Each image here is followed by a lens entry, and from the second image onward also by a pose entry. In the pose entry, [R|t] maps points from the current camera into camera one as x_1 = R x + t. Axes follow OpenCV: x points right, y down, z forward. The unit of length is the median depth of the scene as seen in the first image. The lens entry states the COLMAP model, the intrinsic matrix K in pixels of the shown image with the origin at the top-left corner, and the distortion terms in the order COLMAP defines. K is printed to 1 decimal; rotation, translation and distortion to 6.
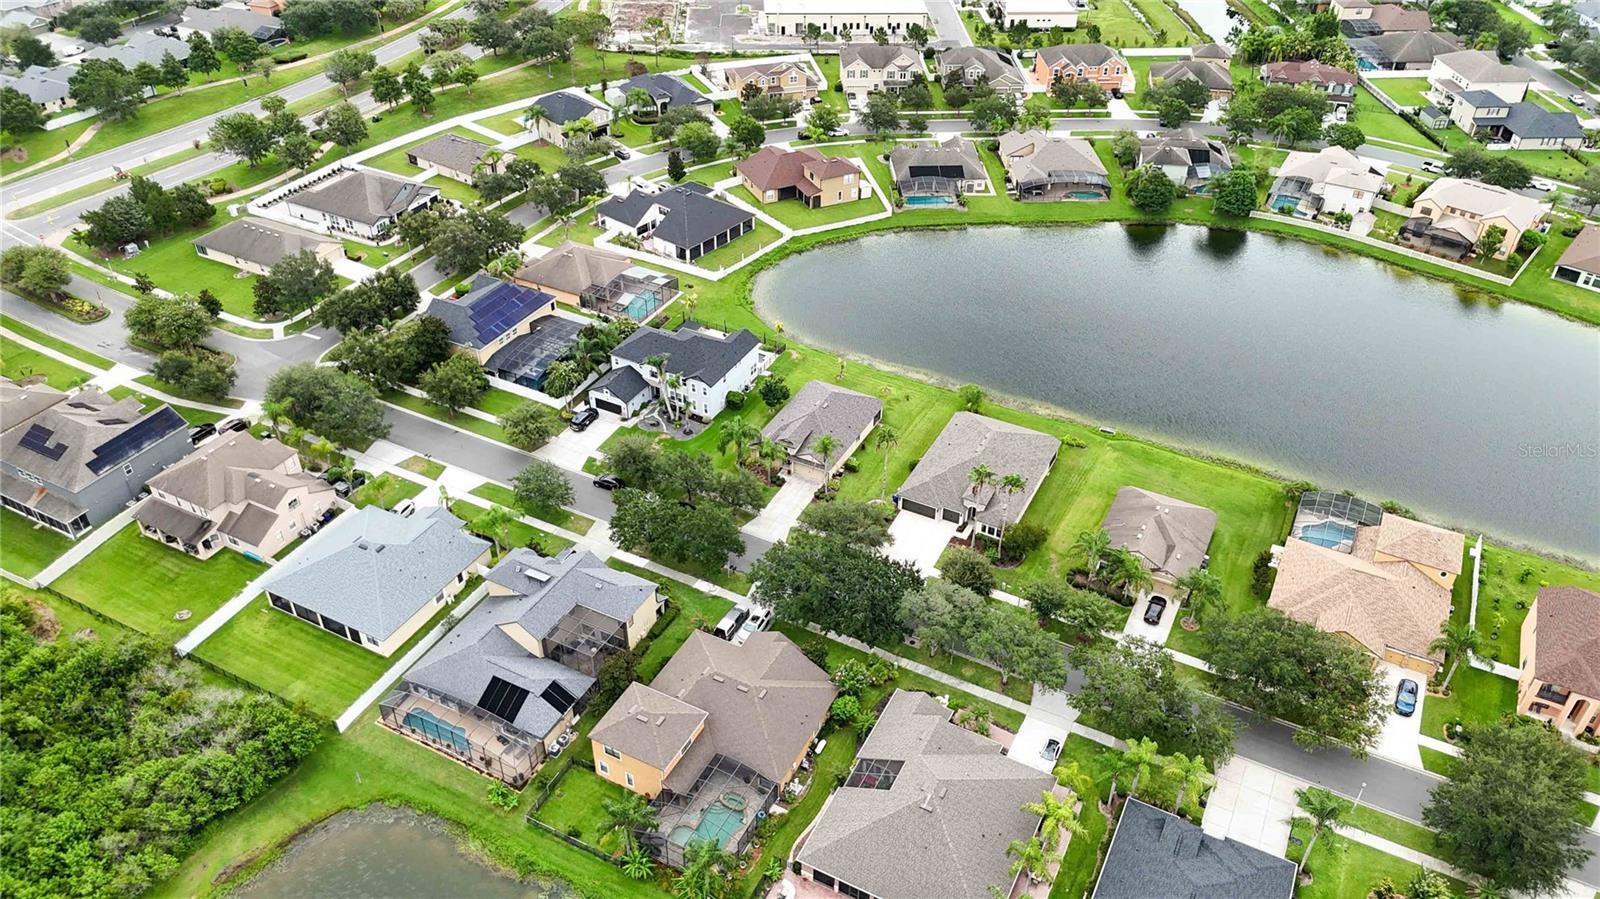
lens RADIAL K [[1175.3, 0, 802.9], [0, 1175.3, 451.6], [0, 0, 1]] dist [0.064571, -0.062563]
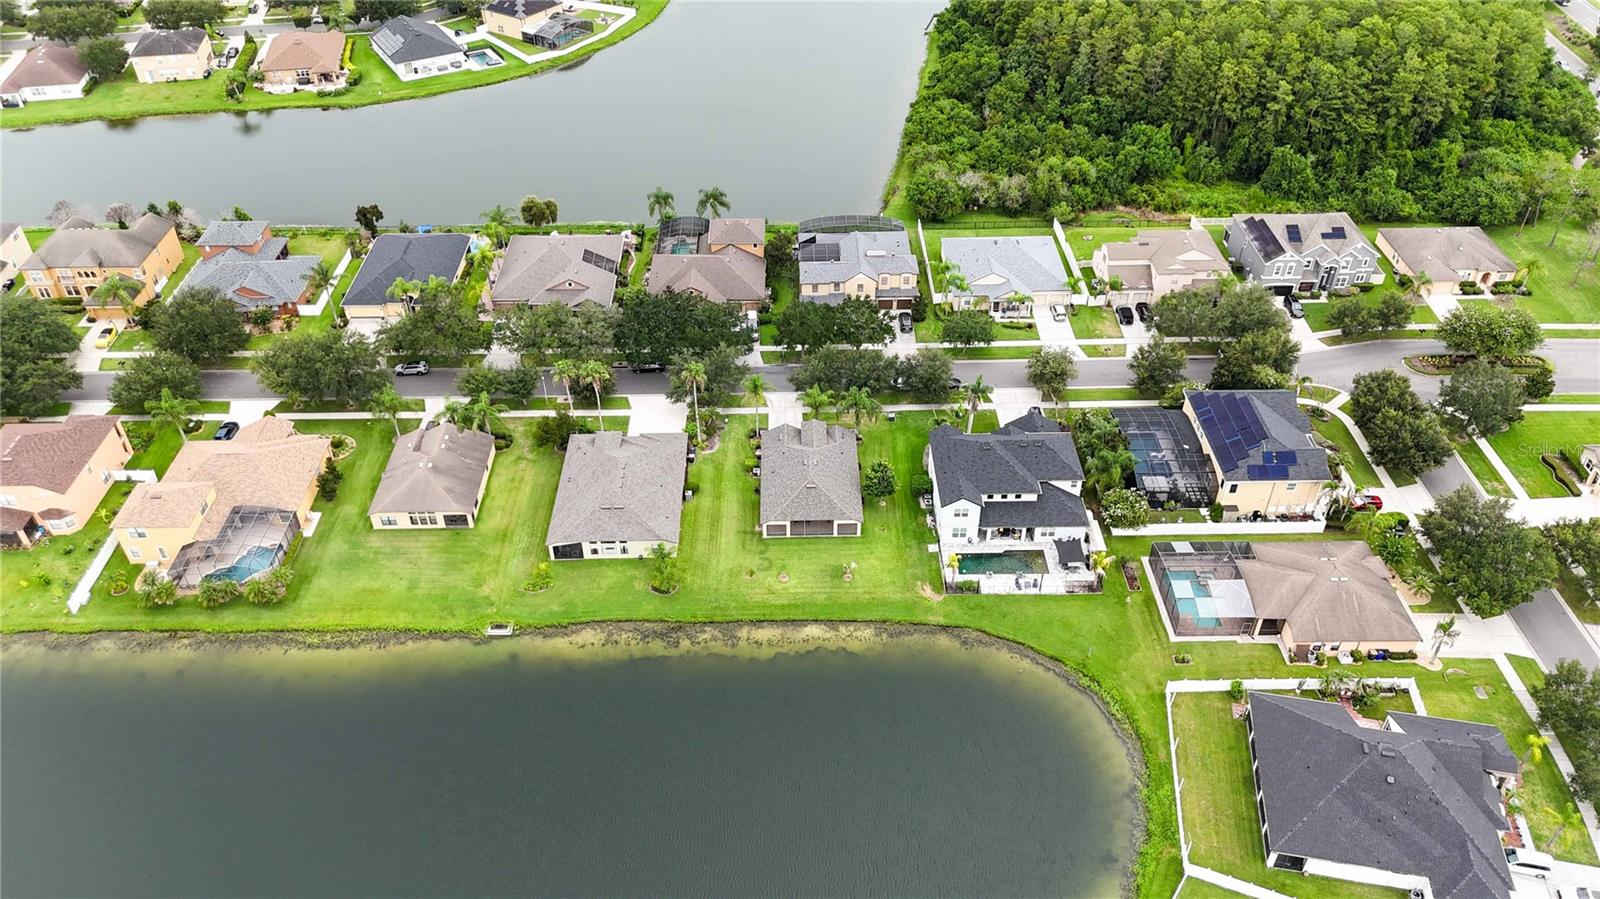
lens RADIAL K [[1175.3, 0, 802.9], [0, 1175.3, 451.6], [0, 0, 1]] dist [0.064571, -0.062563]
pose [[-0.877038, 0.292047, -0.381461, 0.301370], [-0.291701, 0.307179, 0.905843, -0.713441], [0.381725, 0.905732, -0.184218, 0.970710]]
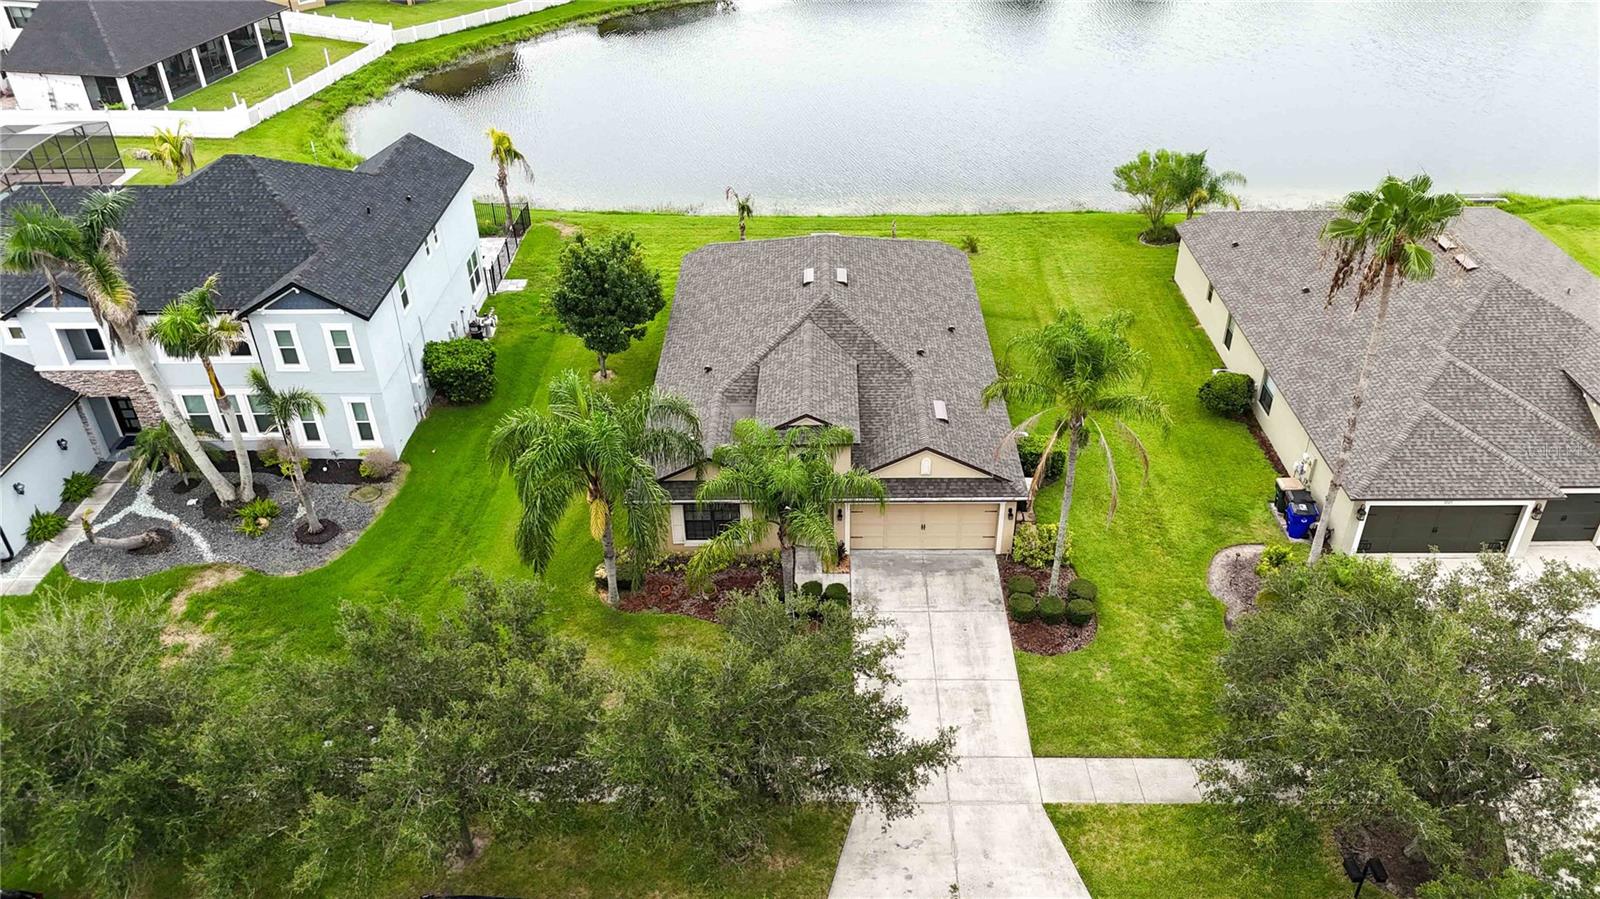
lens RADIAL K [[1175.3, 0, 802.9], [0, 1175.3, 451.6], [0, 0, 1]] dist [0.064571, -0.062563]
pose [[0.892017, -0.269383, 0.362959, -0.079683], [0.289187, 0.957273, -0.000240, -0.003386], [-0.347386, 0.105177, 0.931805, 0.639006]]
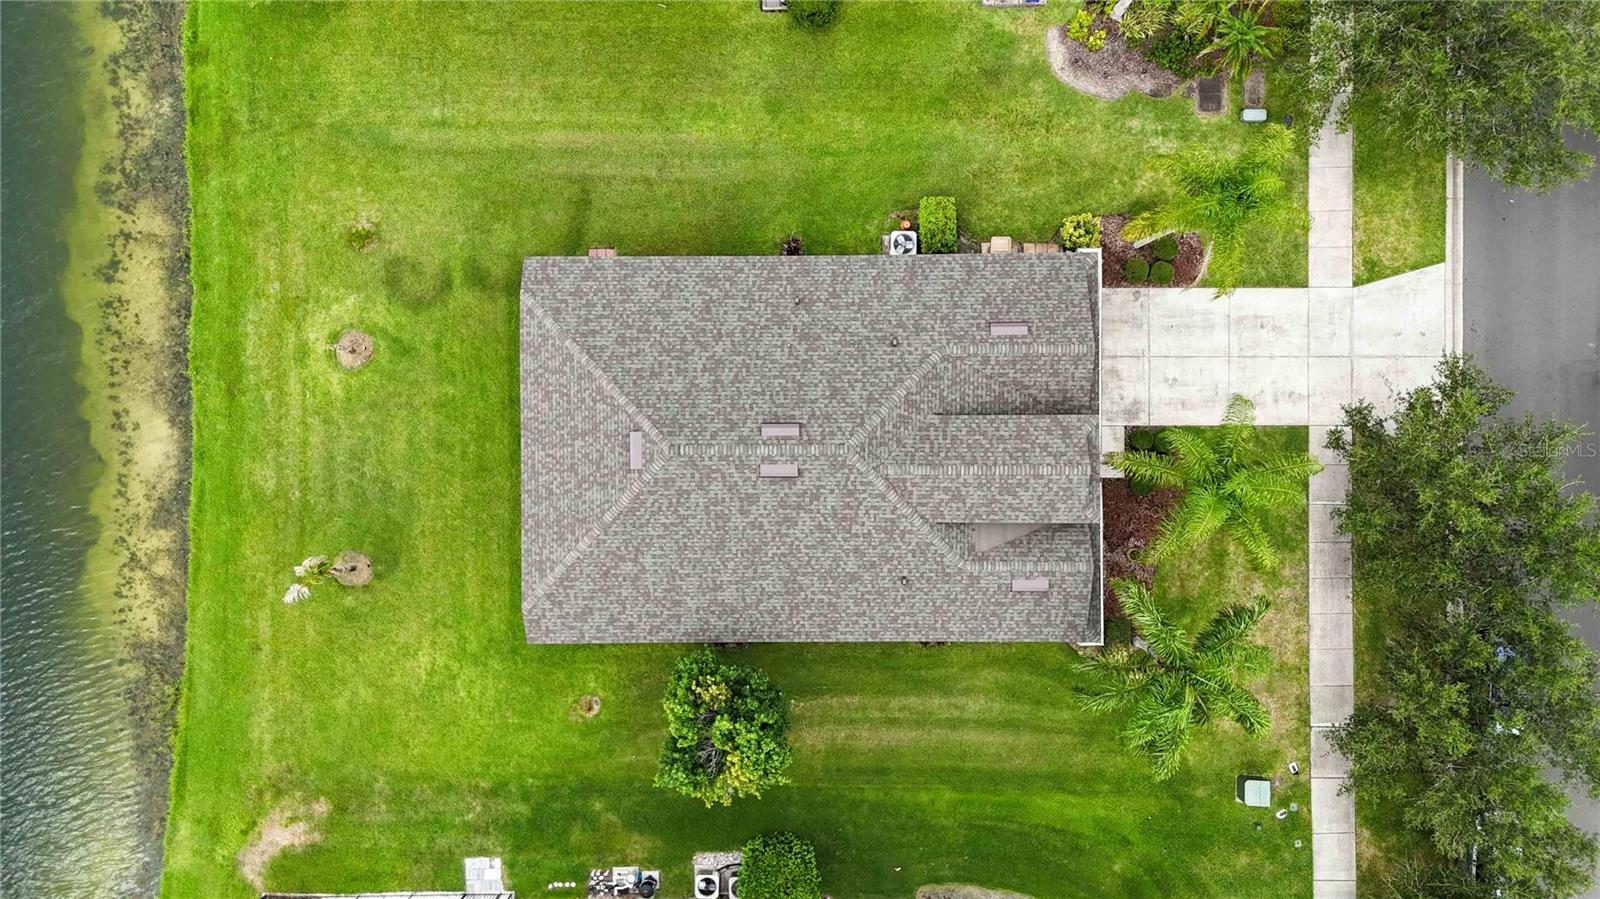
lens RADIAL K [[1175.3, 0, 802.9], [0, 1175.3, 451.6], [0, 0, 1]] dist [0.064571, -0.062563]
pose [[-0.465560, -0.884889, -0.015040, 0.014199], [0.535558, -0.295217, 0.791217, -0.173765], [-0.704579, 0.360304, 0.611350, 0.728152]]
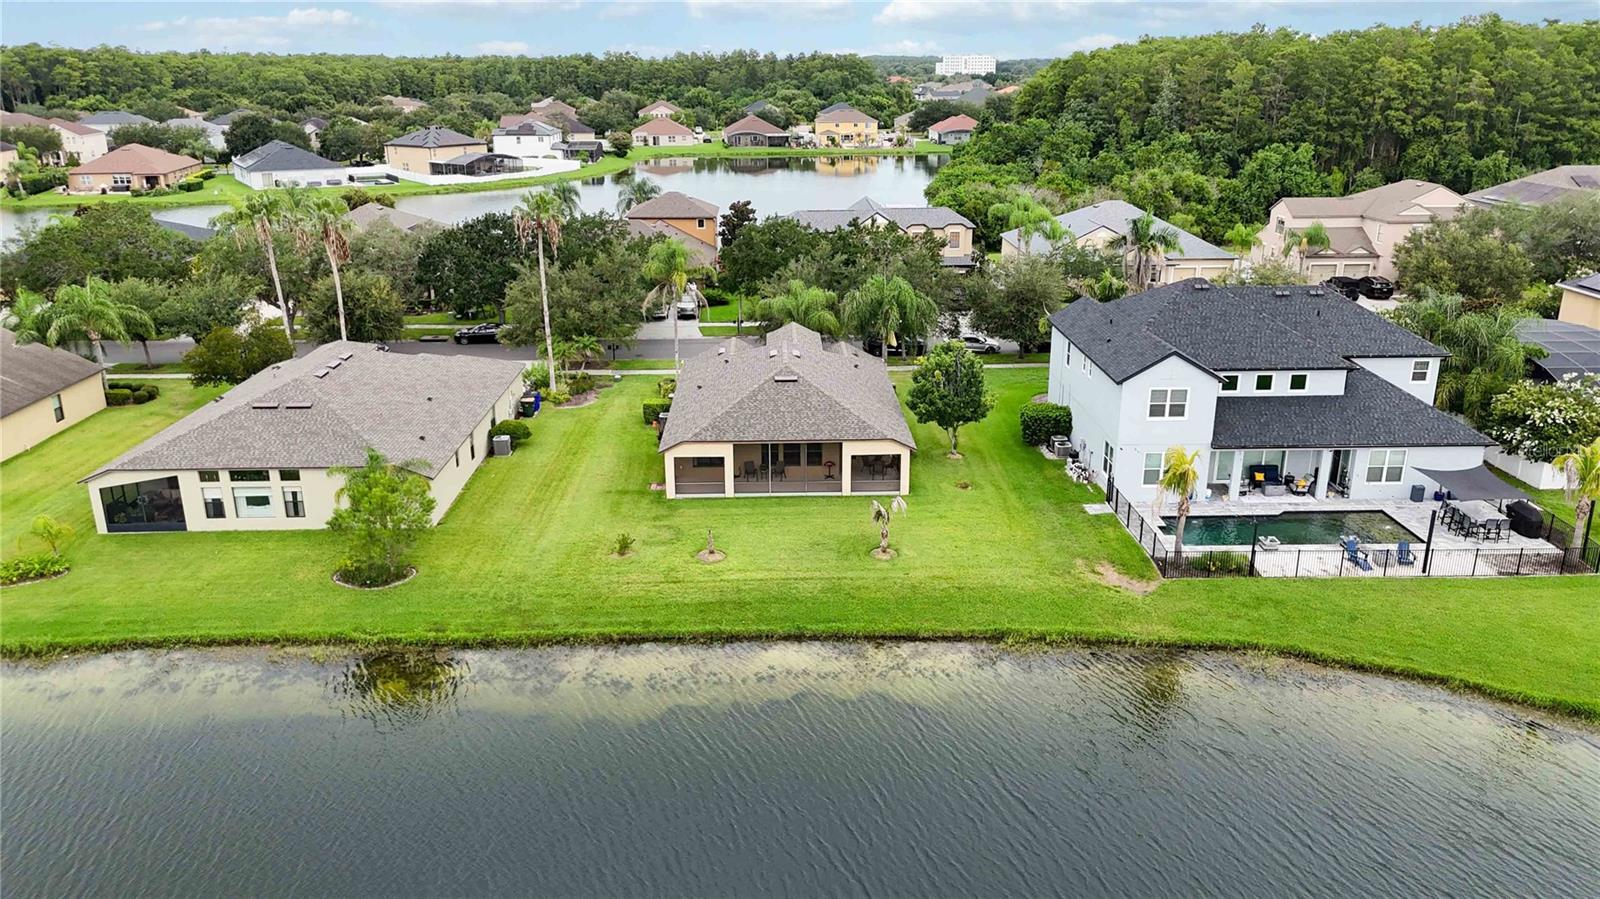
lens RADIAL K [[1175.3, 0, 802.9], [0, 1175.3, 451.6], [0, 0, 1]] dist [0.064571, -0.062563]
pose [[-0.873047, 0.143871, -0.465928, 0.164268], [-0.294301, 0.606392, 0.738699, -0.259014], [0.388813, 0.782042, -0.487067, 1.022060]]
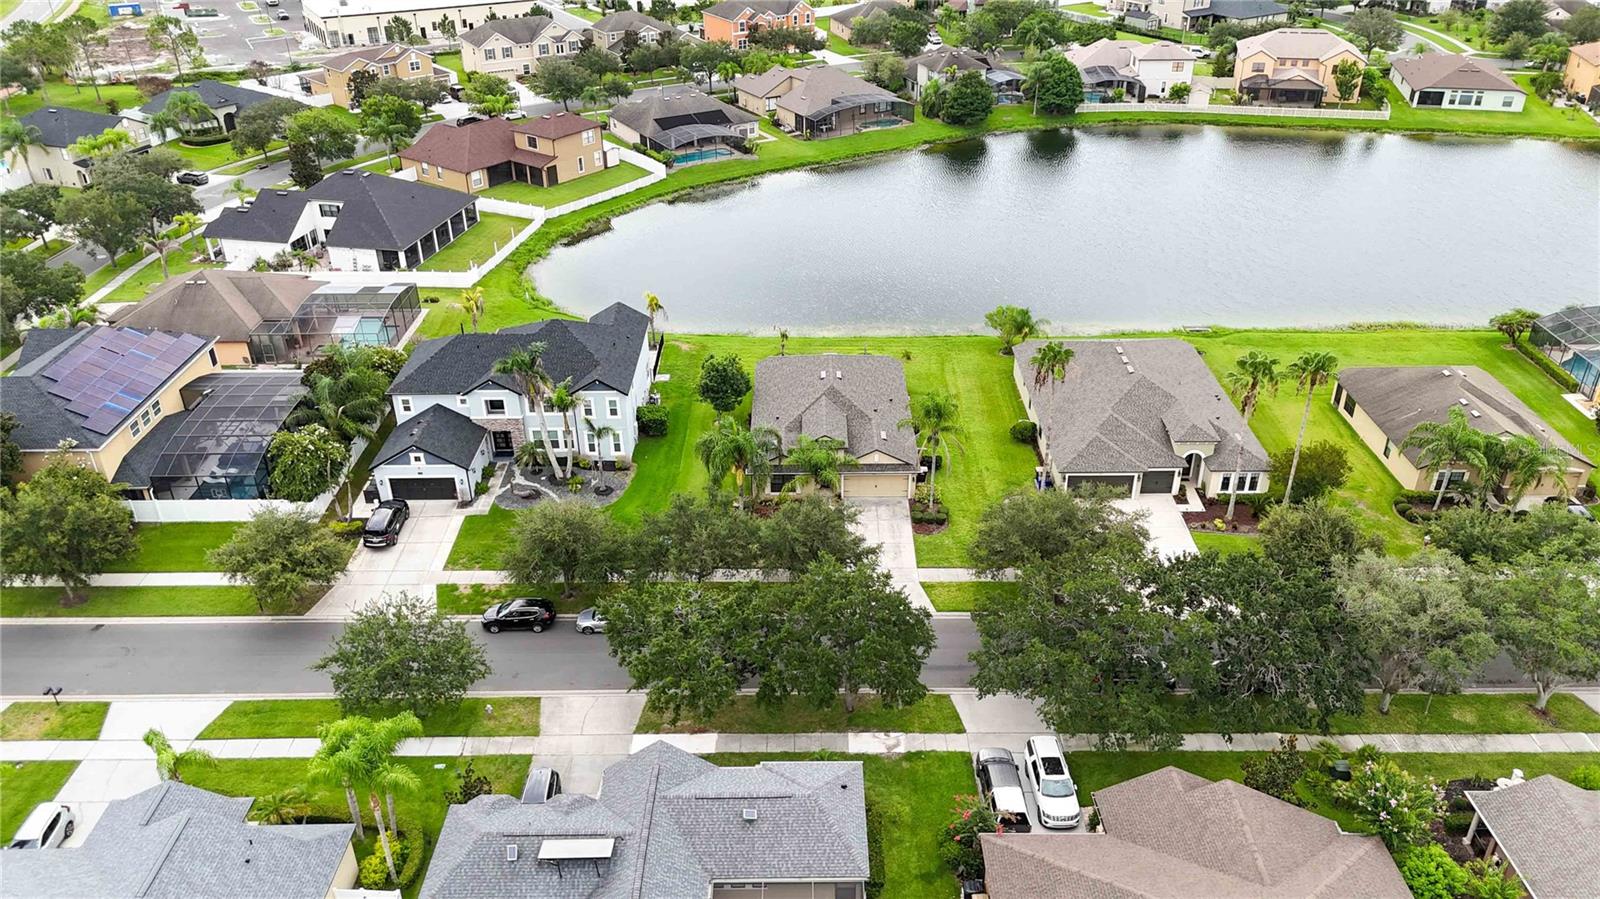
lens RADIAL K [[1175.3, 0, 802.9], [0, 1175.3, 451.6], [0, 0, 1]] dist [0.064571, -0.062563]
pose [[0.887419, -0.244778, 0.390602, -0.186737], [0.289592, 0.955314, -0.059265, 0.019792], [-0.358641, 0.165709, 0.918650, 0.419951]]
